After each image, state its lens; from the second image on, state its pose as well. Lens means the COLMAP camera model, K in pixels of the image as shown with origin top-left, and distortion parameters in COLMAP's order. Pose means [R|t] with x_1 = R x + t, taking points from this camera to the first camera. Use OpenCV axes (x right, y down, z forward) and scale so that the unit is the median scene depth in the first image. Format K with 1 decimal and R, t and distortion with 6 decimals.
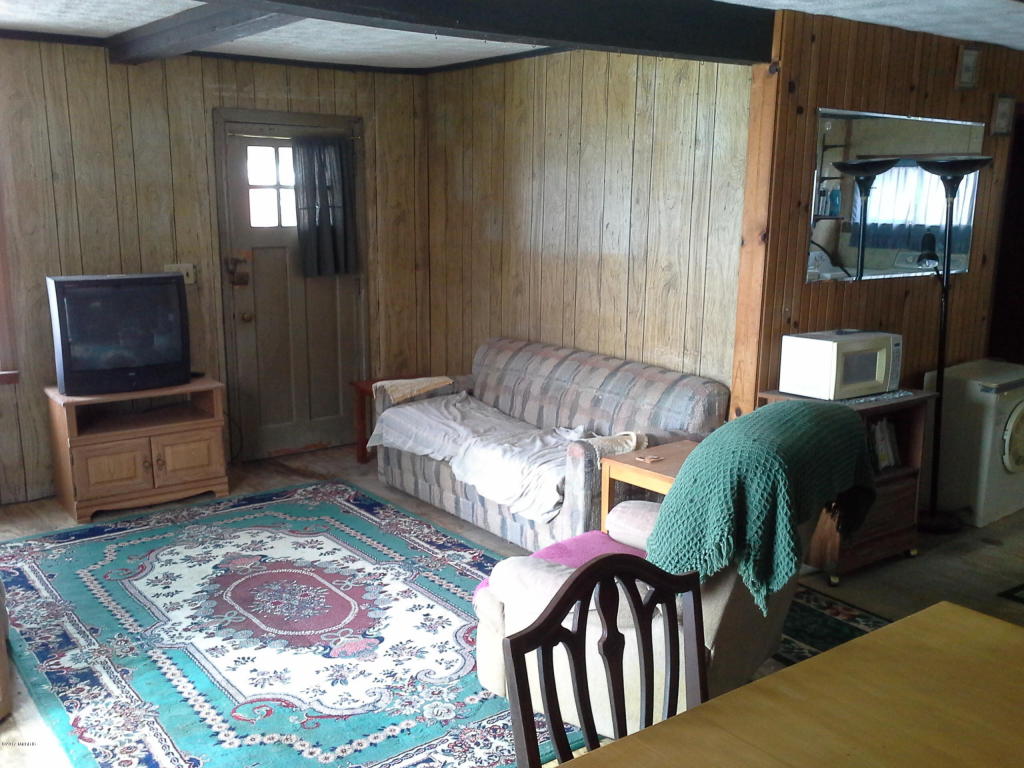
lens RADIAL K [[972.3, 0, 512.4], [0, 972.3, 409.6], [0, 0, 1]] dist [0.007577, -0.017194]
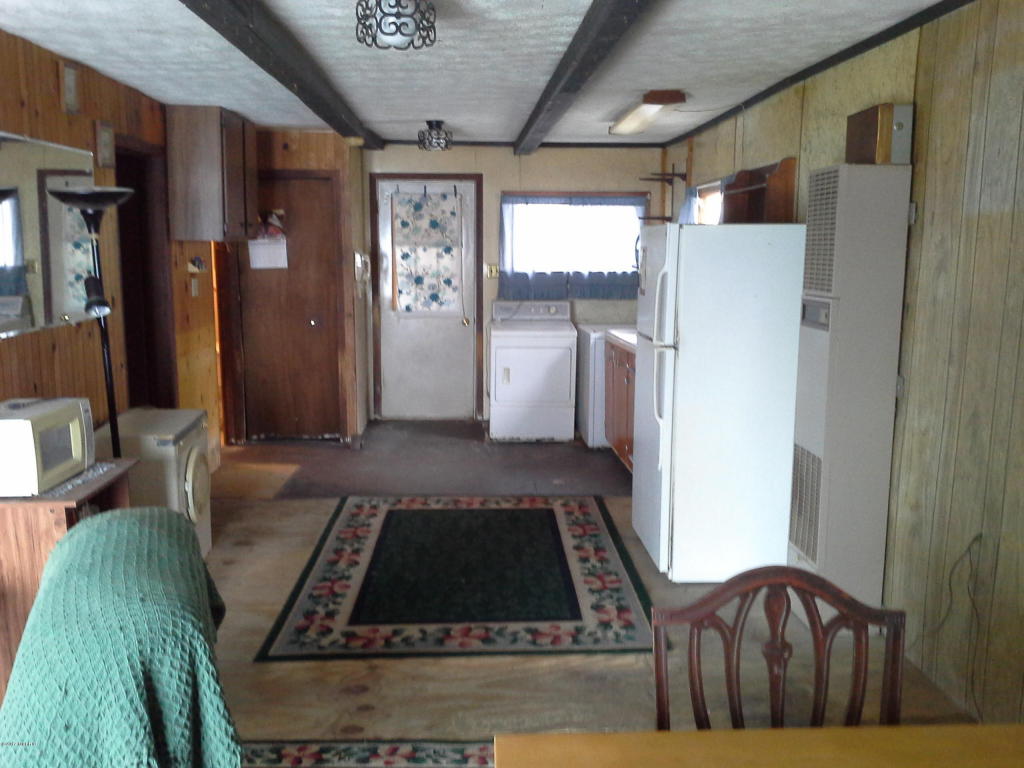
lens RADIAL K [[972.3, 0, 512.4], [0, 972.3, 409.6], [0, 0, 1]] dist [0.007577, -0.017194]
pose [[0.568424, -0.148558, 0.809213, -0.124930], [0.178154, 0.982452, 0.055219, -0.088512], [-0.803216, 0.112777, 0.584915, 0.406269]]
